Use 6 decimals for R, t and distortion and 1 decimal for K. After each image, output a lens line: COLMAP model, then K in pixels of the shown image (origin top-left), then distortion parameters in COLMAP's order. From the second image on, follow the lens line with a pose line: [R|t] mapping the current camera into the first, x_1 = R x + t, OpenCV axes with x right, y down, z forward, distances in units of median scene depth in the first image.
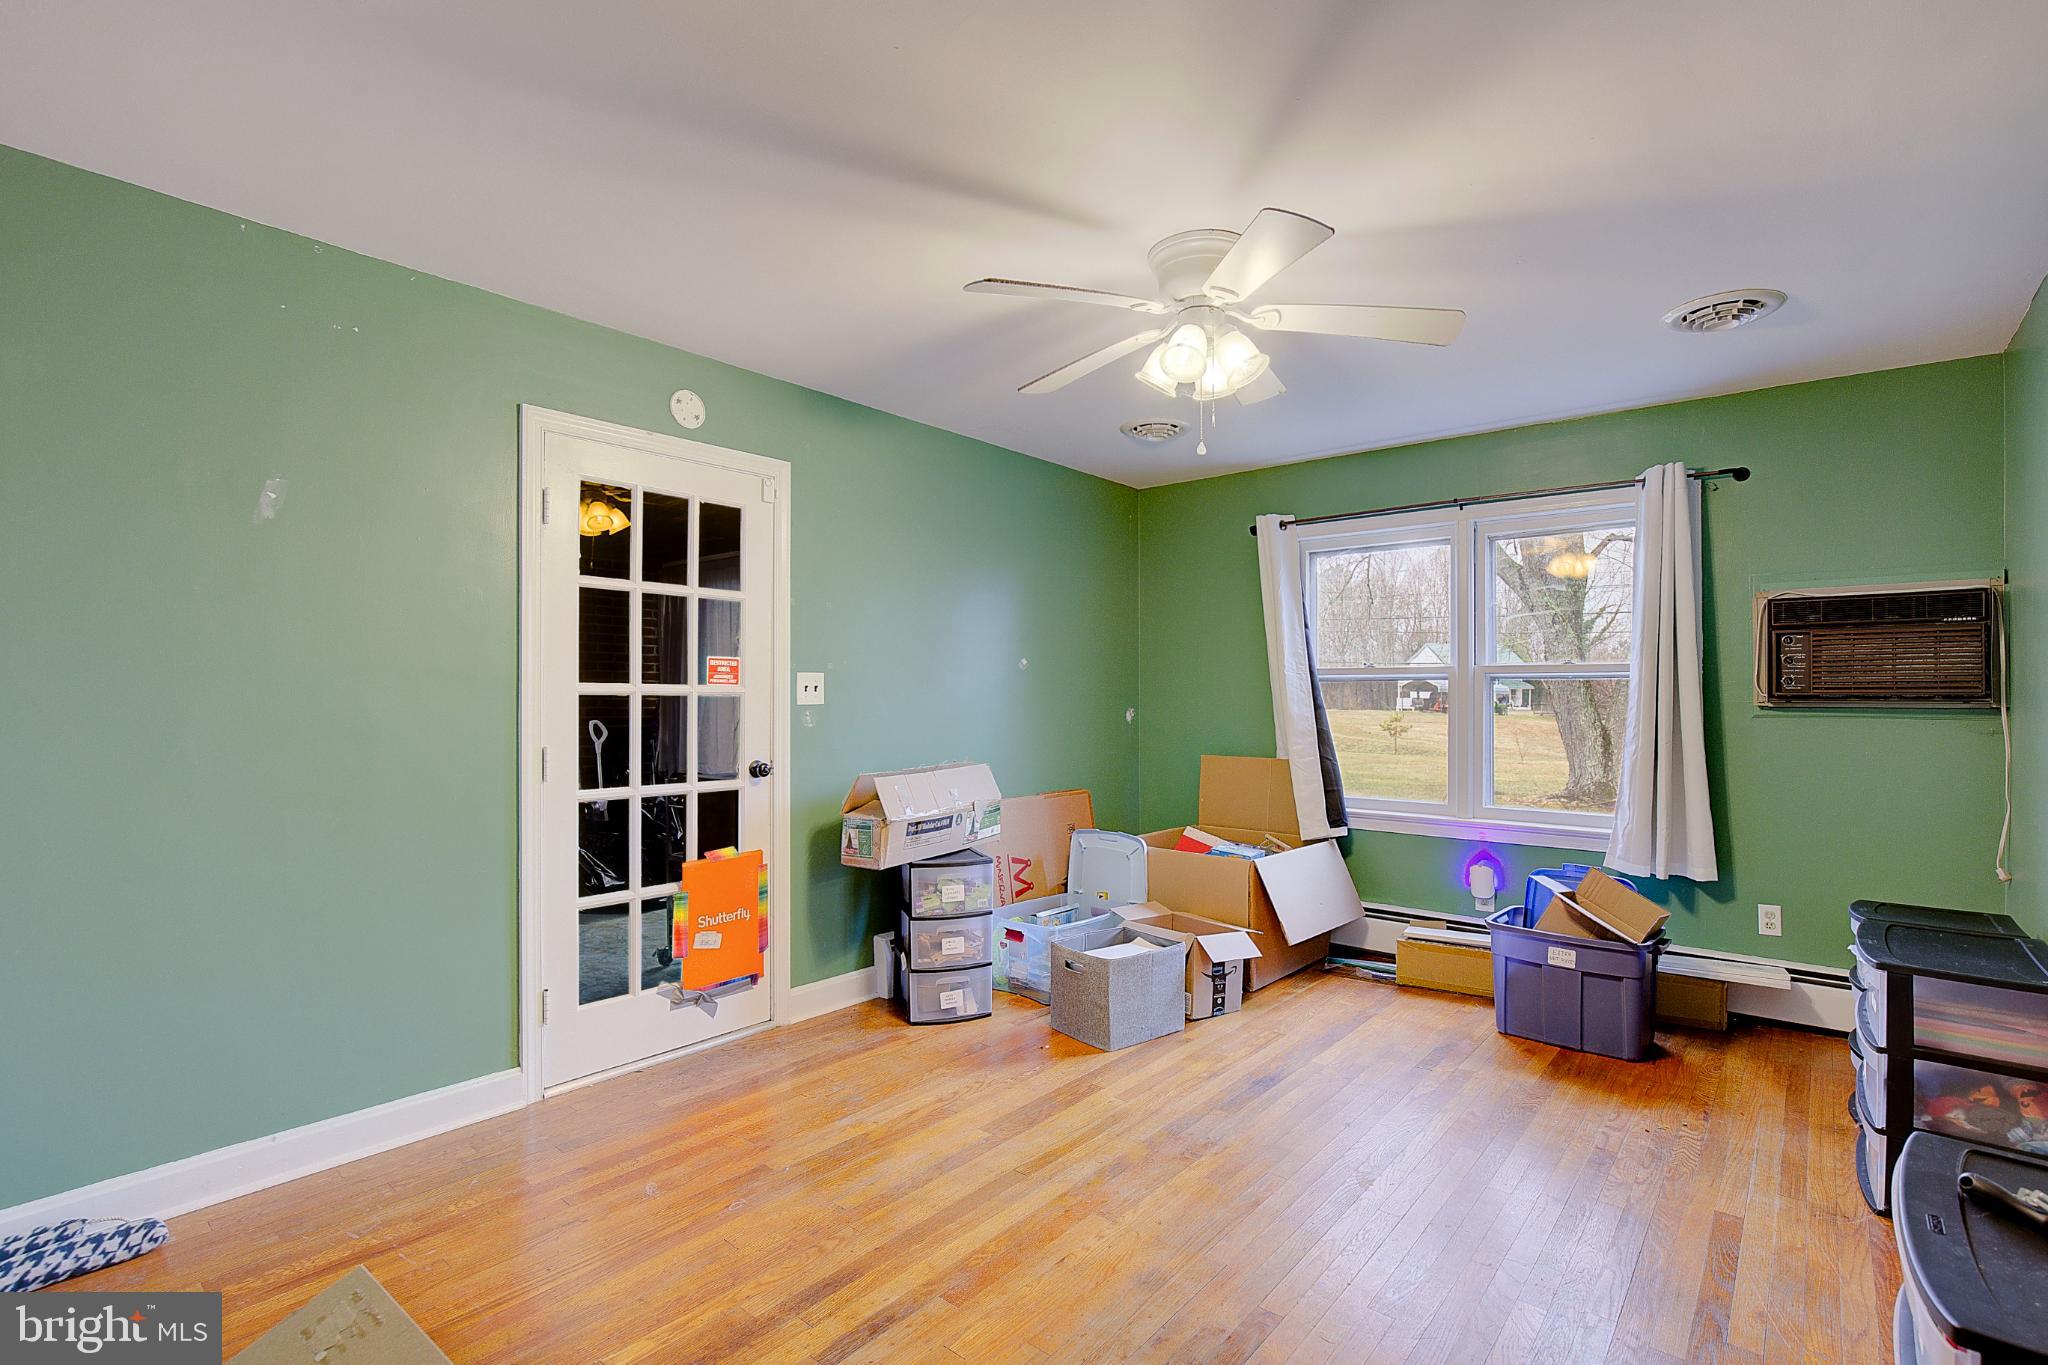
lens RADIAL K [[964.7, 0, 1066.0], [0, 964.7, 685.3], [0, 0, 1]] dist [-0.015929, 0.000940]
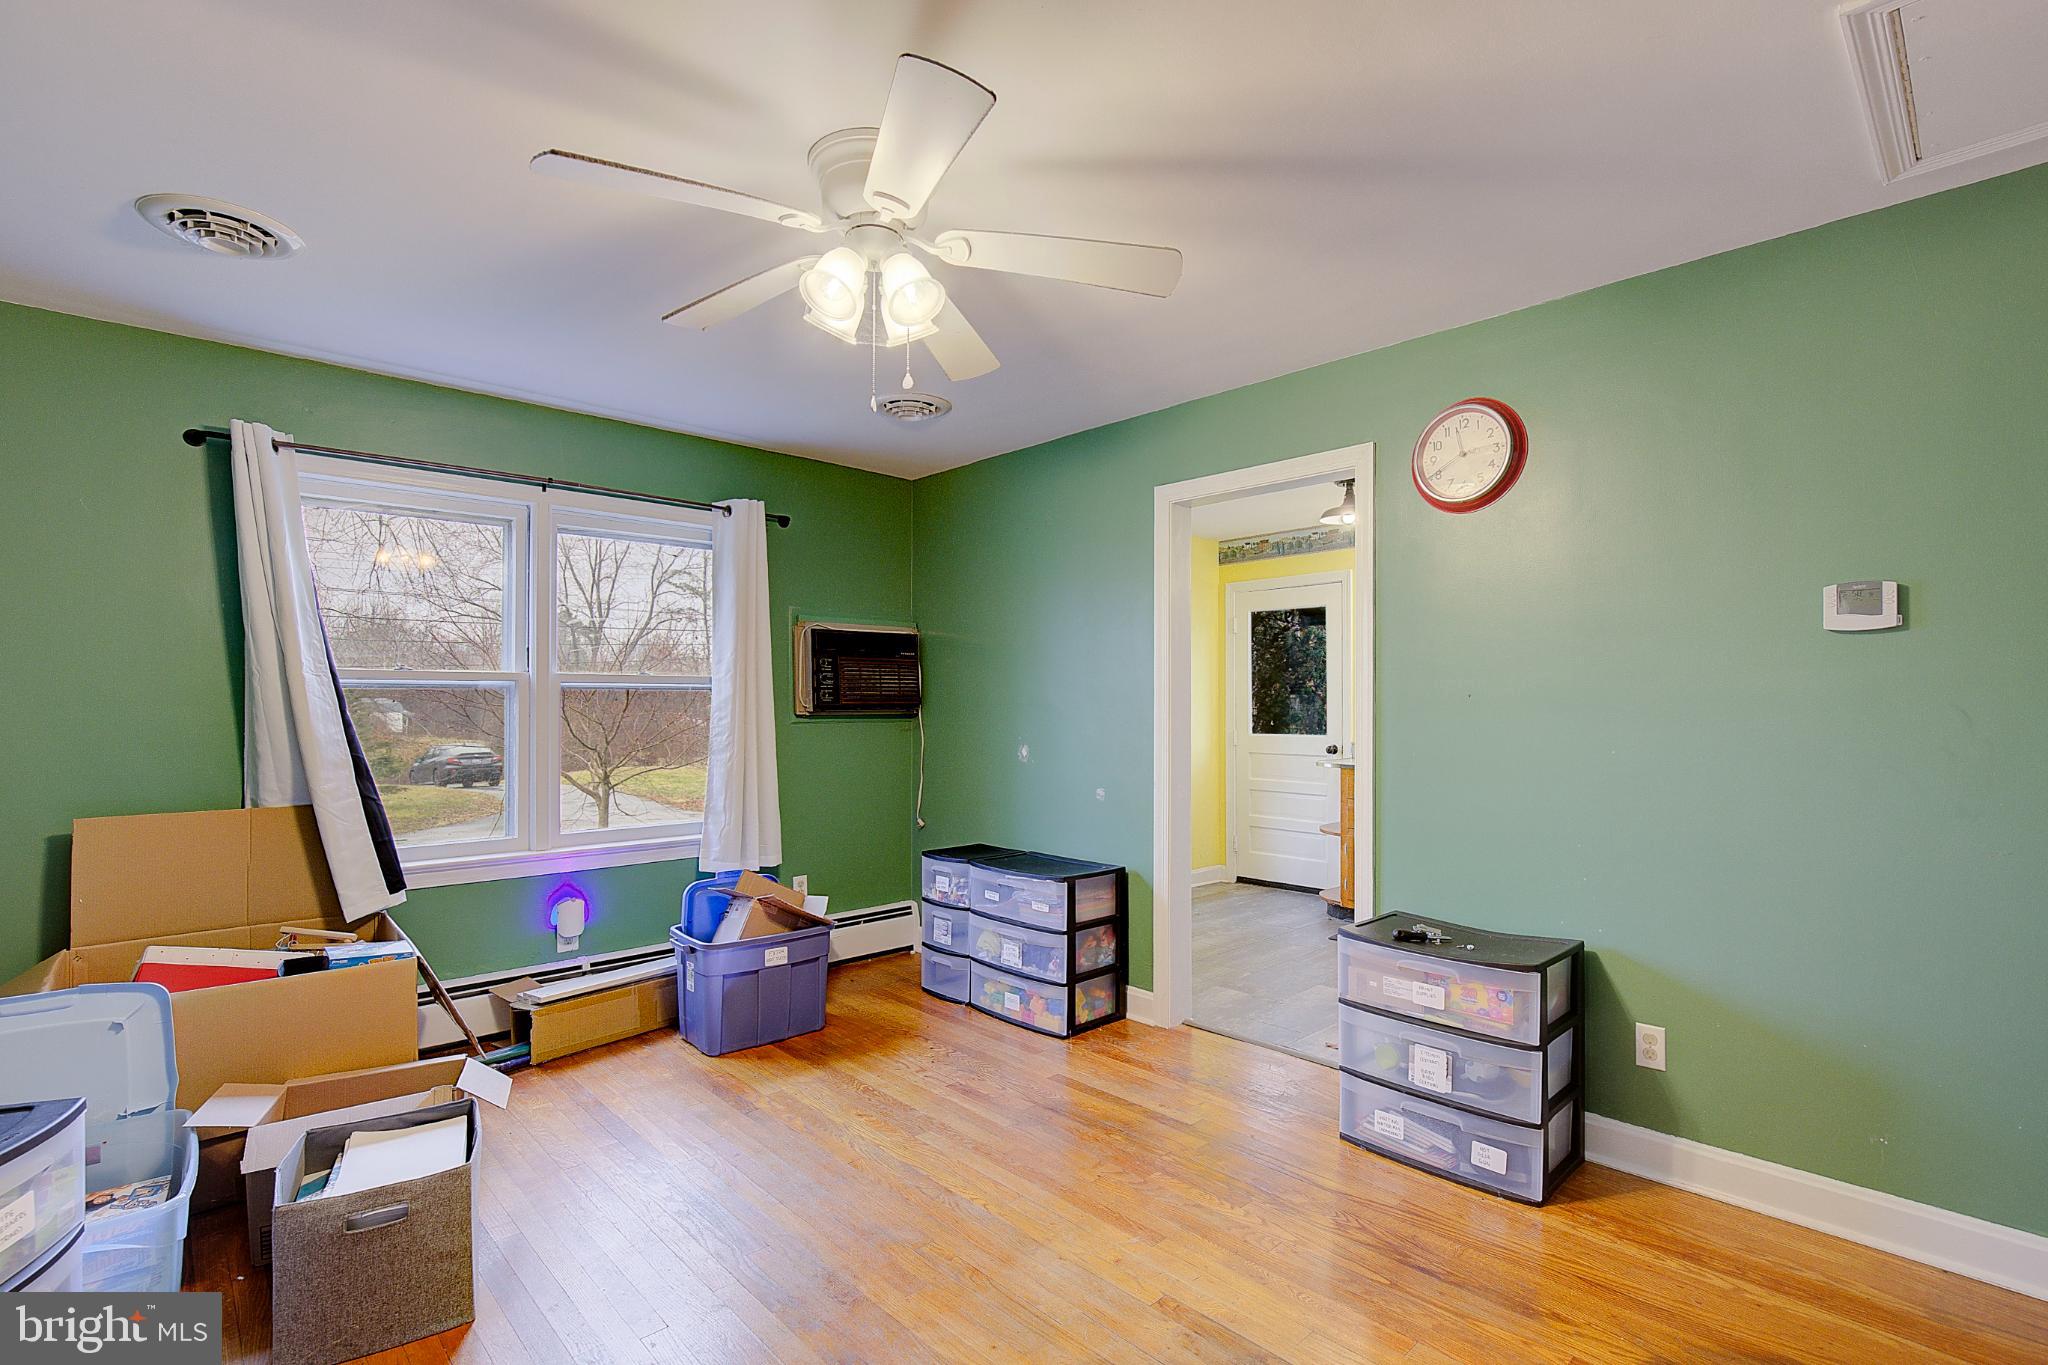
lens RADIAL K [[964.7, 0, 1023.9], [0, 964.7, 687.2], [0, 0, 1]] dist [-0.015929, 0.000940]
pose [[0.118661, 0.014356, 0.992831, -0.483371], [-0.007706, 0.999879, -0.013537, 0.001050], [-0.992905, -0.006045, 0.118757, 0.586391]]
